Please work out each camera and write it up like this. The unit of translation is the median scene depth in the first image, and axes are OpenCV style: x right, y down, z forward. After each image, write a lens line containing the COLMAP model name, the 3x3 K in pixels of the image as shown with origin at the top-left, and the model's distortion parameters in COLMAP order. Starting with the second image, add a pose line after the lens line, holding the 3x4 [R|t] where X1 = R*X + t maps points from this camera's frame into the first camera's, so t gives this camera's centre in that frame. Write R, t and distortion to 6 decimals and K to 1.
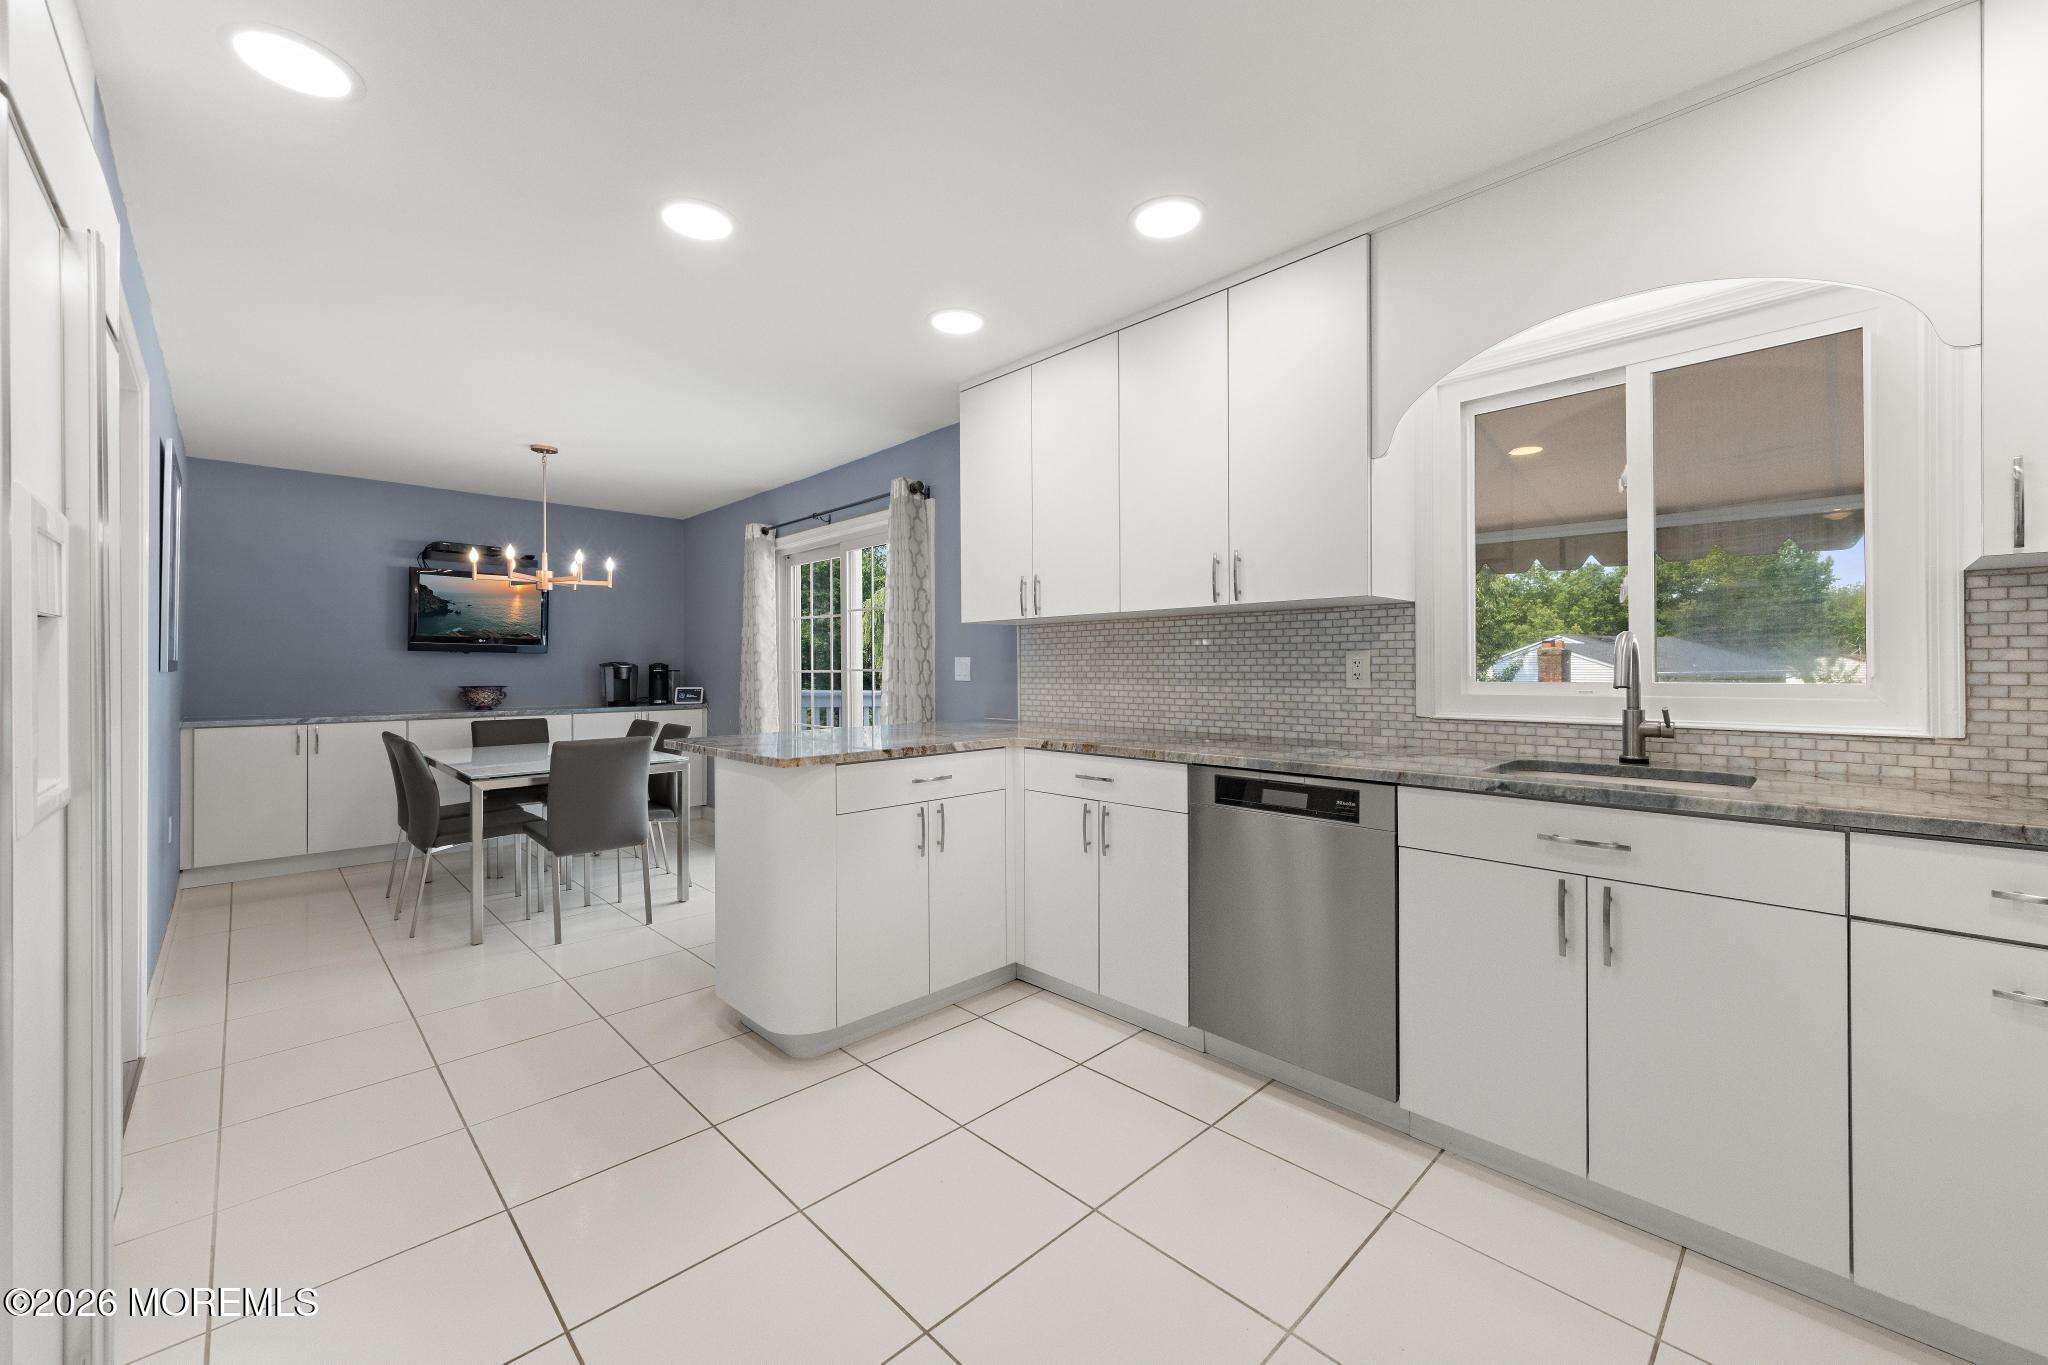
lens RADIAL K [[807.9, 0, 1047.3], [0, 807.9, 663.1], [0, 0, 1]] dist [-0.000821, -0.000344]
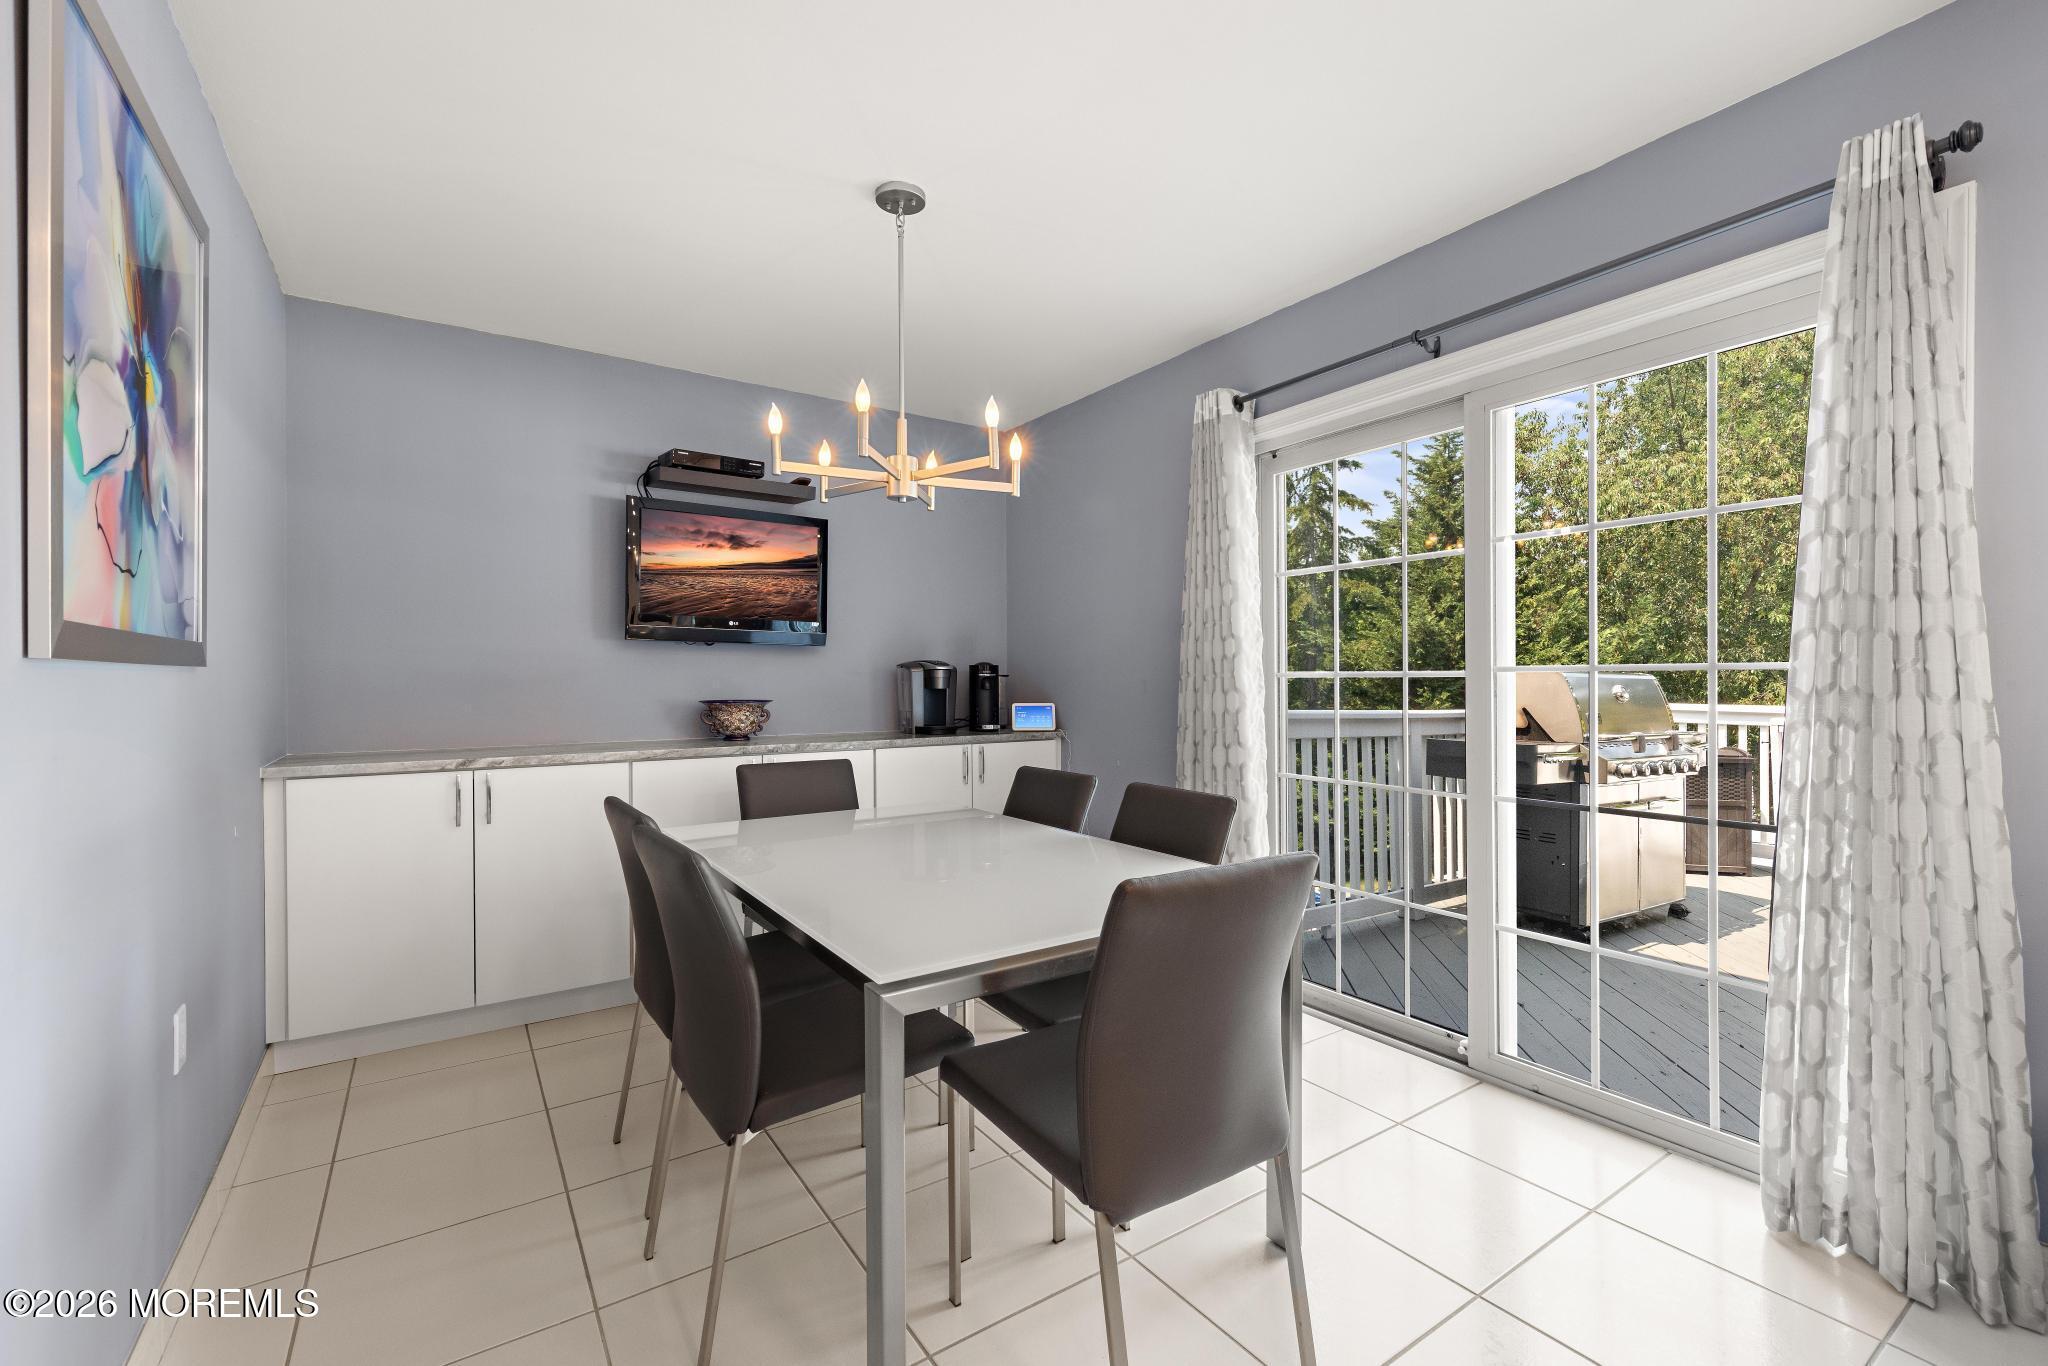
lens RADIAL K [[871.6, 0, 1024.0], [0, 871.6, 683.0], [0, 0, 1]] dist [-0.000200, 0.000044]
pose [[0.981172, 0.001443, -0.193133, -0.388513], [0.000195, 0.999964, 0.008458, 0.011143], [0.193138, -0.008337, 0.981136, 0.438827]]
